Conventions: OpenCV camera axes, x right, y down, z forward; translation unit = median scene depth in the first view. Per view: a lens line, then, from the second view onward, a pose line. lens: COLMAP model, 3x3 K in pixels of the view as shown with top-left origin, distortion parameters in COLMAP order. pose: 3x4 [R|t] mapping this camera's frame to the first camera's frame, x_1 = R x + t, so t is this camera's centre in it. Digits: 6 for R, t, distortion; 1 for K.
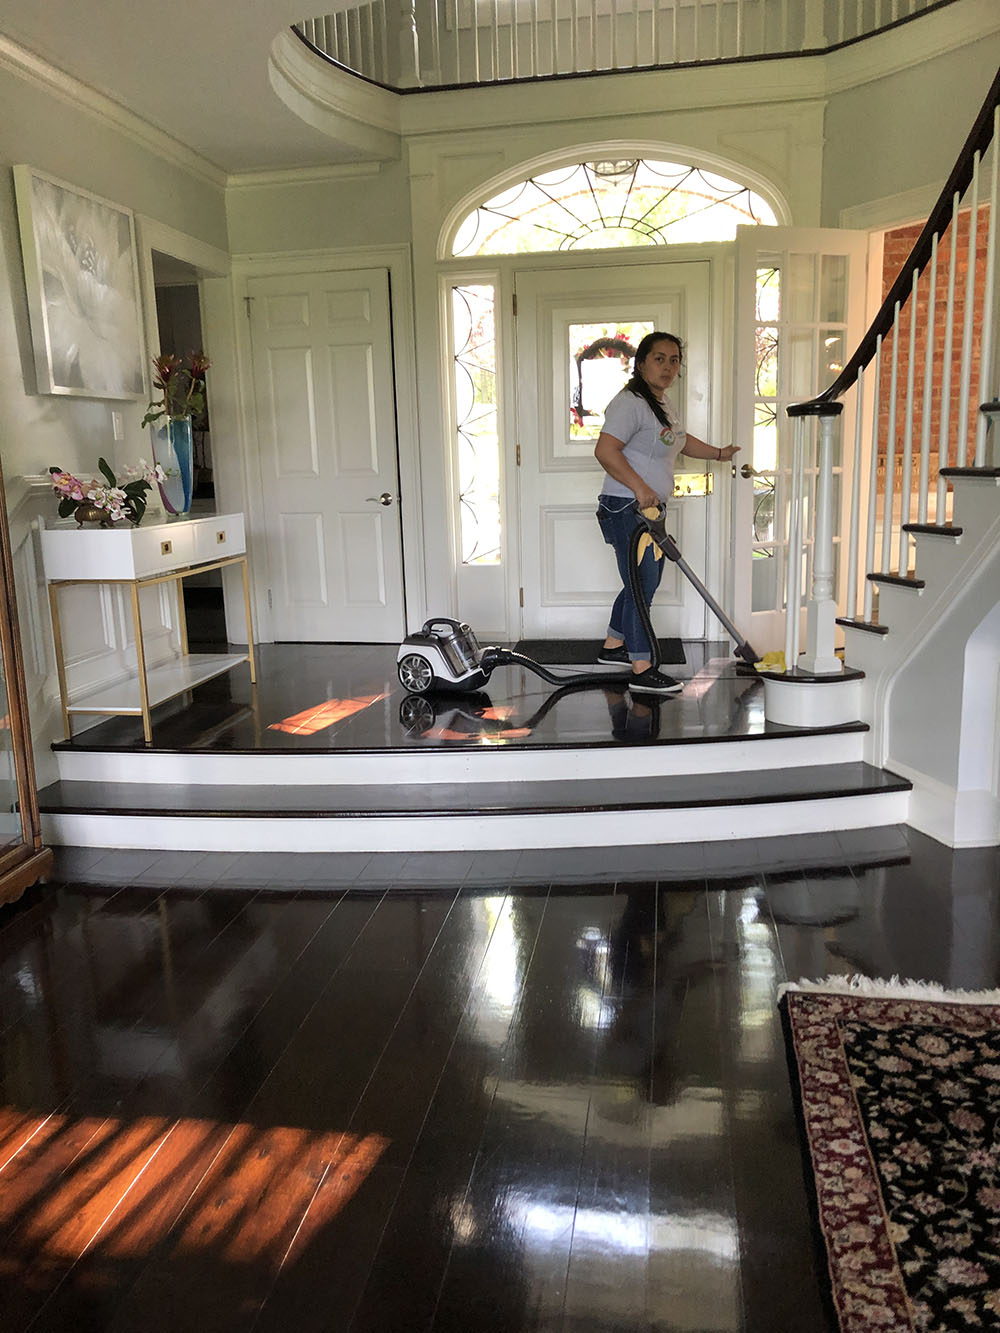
lens RADIAL K [[1076.4, 0, 491.3], [0, 1076.4, 672.1], [0, 0, 1]] dist [0.026252, -0.003033]
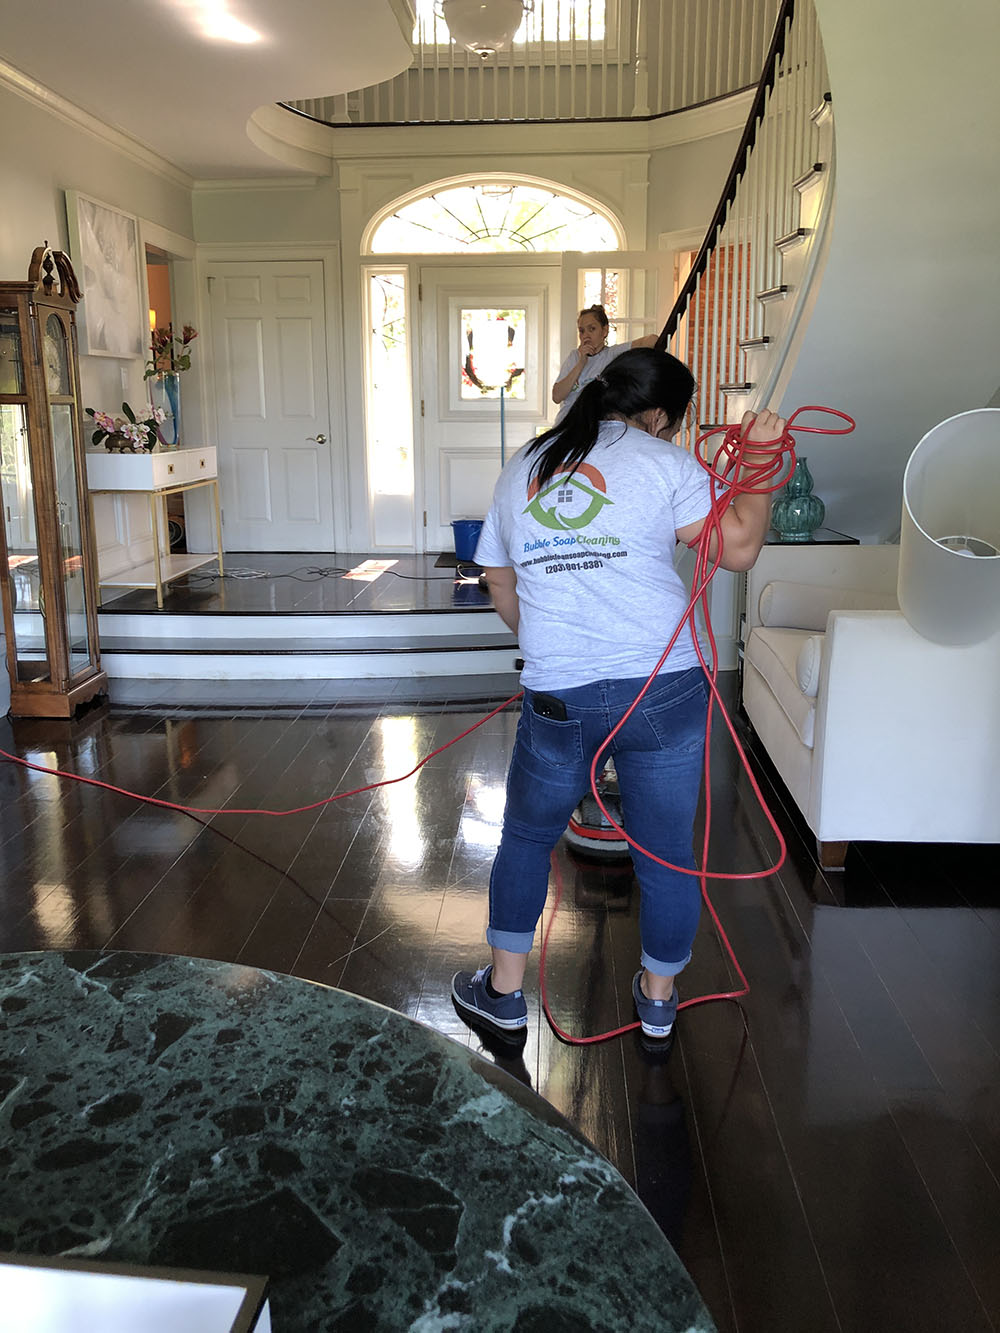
lens RADIAL K [[1092.7, 0, 500.0], [0, 1092.7, 666.5], [0, 0, 1]] dist [0.025315, -0.077298]
pose [[0.993811, 0.000266, 0.111087, -0.031830], [-0.004084, 0.999409, 0.034145, 0.073067], [-0.111012, -0.034387, 0.993224, -0.370678]]
